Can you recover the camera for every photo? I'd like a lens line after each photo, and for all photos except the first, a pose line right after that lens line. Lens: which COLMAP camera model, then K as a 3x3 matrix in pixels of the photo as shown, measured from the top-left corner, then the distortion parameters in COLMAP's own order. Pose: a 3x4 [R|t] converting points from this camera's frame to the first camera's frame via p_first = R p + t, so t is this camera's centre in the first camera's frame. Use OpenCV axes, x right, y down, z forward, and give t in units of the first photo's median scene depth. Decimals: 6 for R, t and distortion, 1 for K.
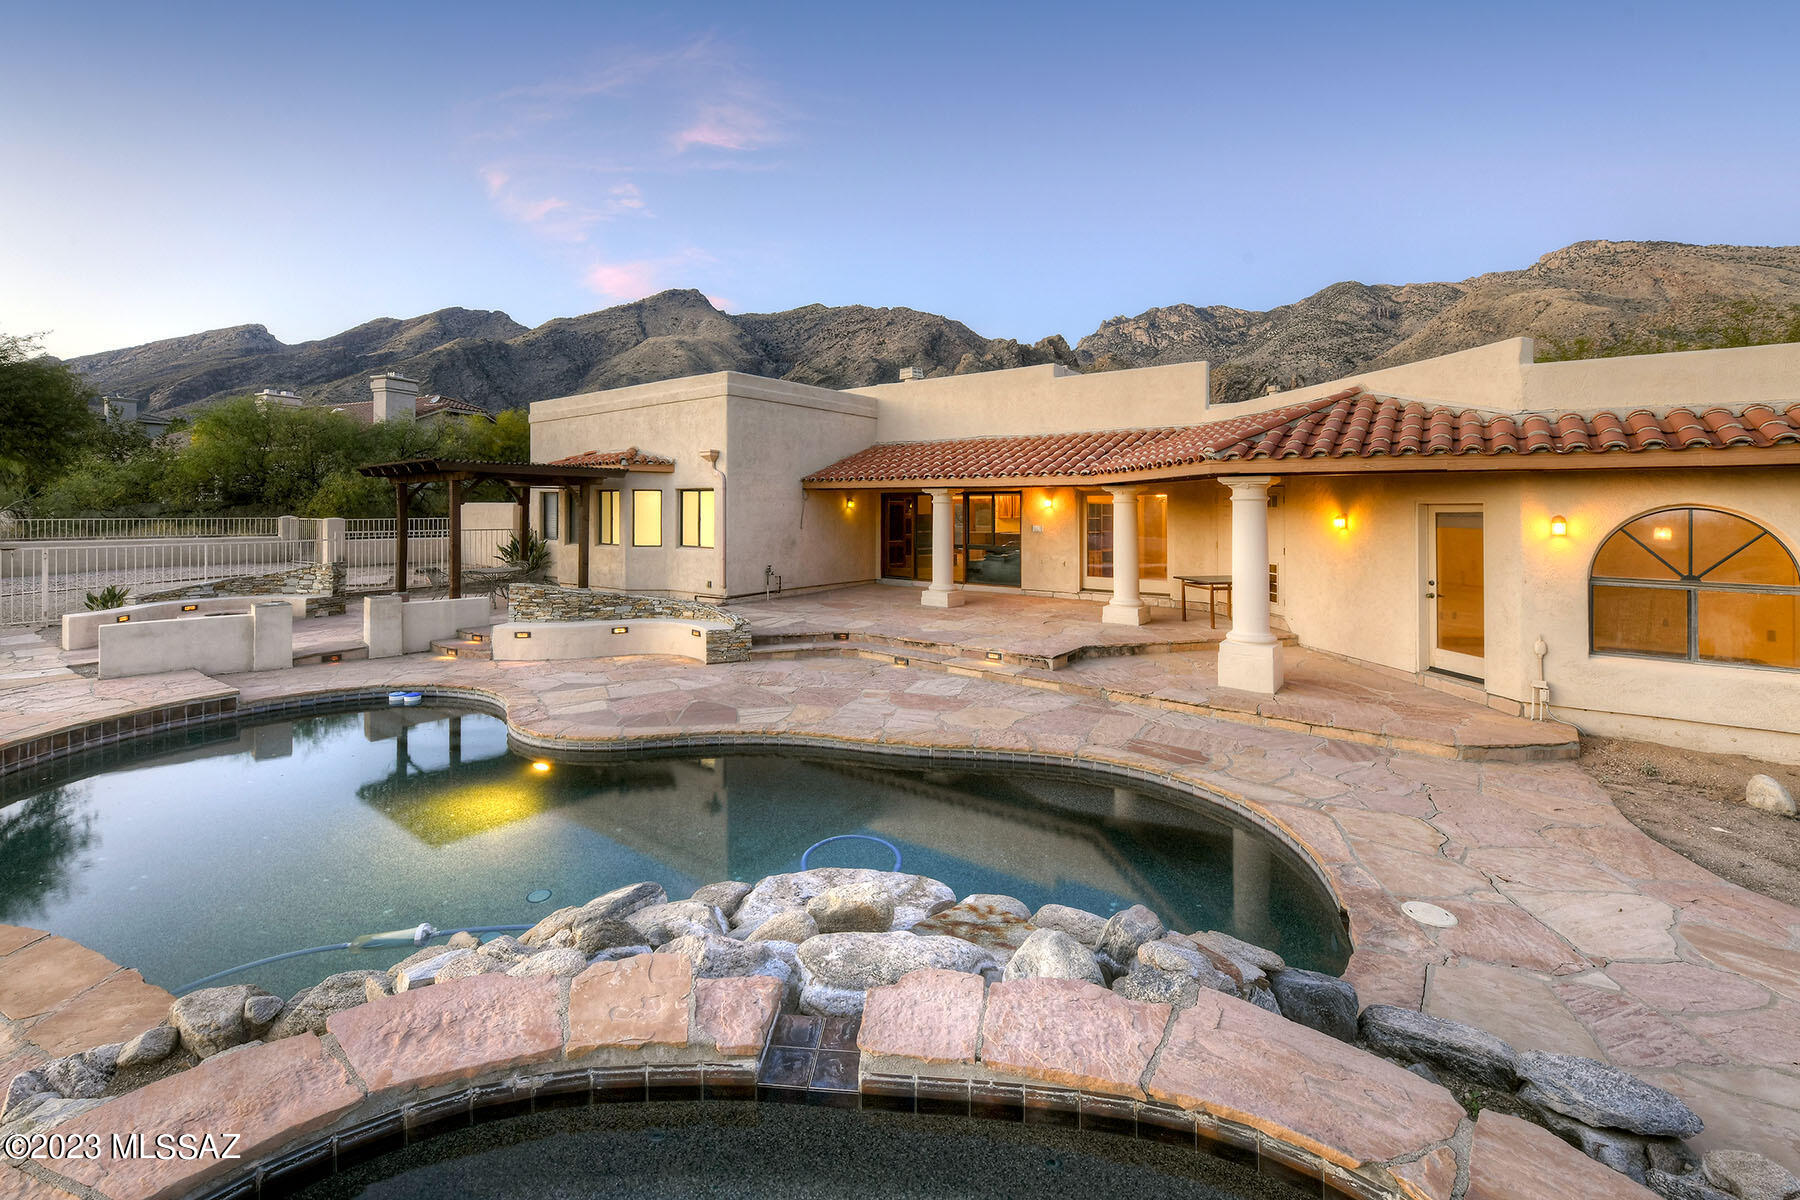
lens RADIAL K [[720.1, 0, 940.4], [0, 720.1, 505.2], [0, 0, 1]] dist [-0.012851, -0.000181]
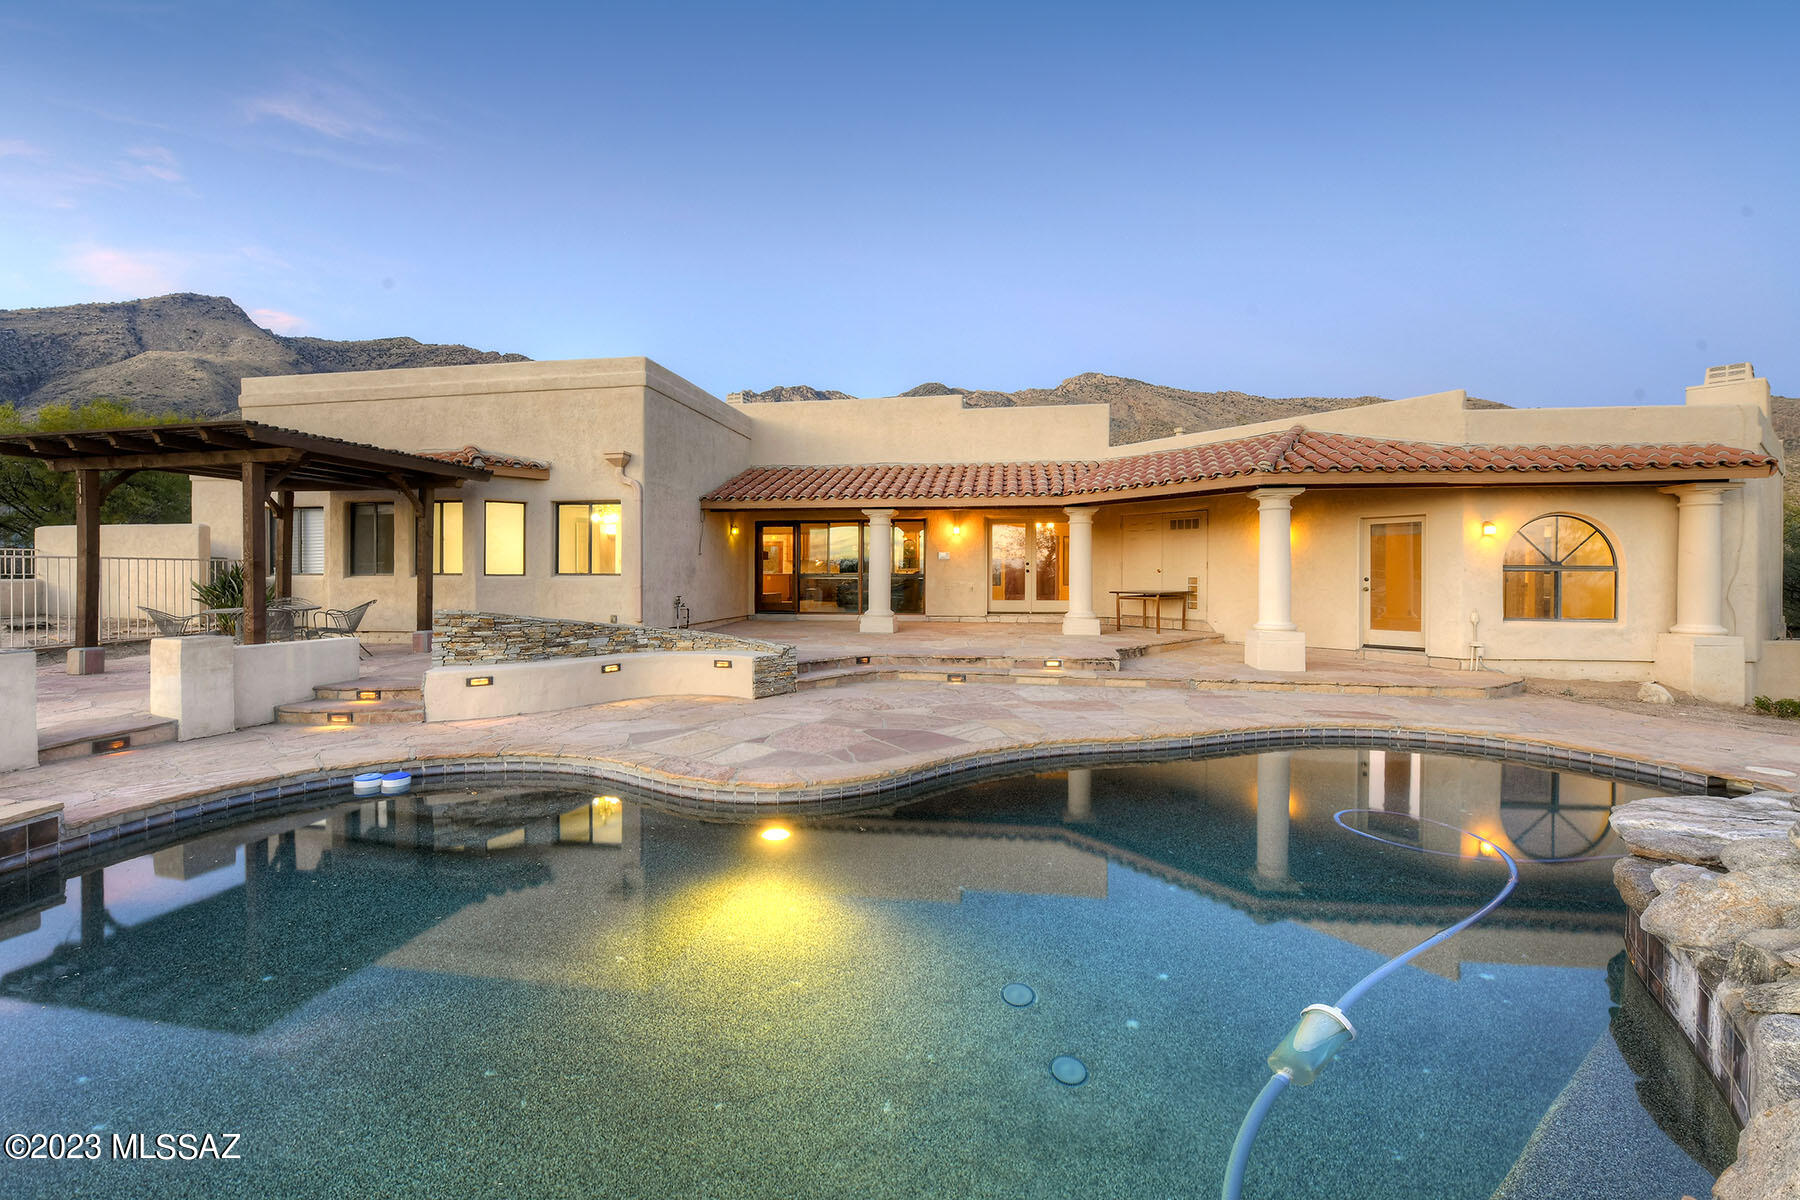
lens RADIAL K [[677.4, 0, 902.7], [0, 677.4, 574.0], [0, 0, 1]] dist [-0.010200, -0.003505]
pose [[0.893978, -0.005269, 0.448079, -0.493651], [0.001340, 0.999958, 0.009084, 0.070351], [-0.448108, -0.007520, 0.893948, 0.233407]]
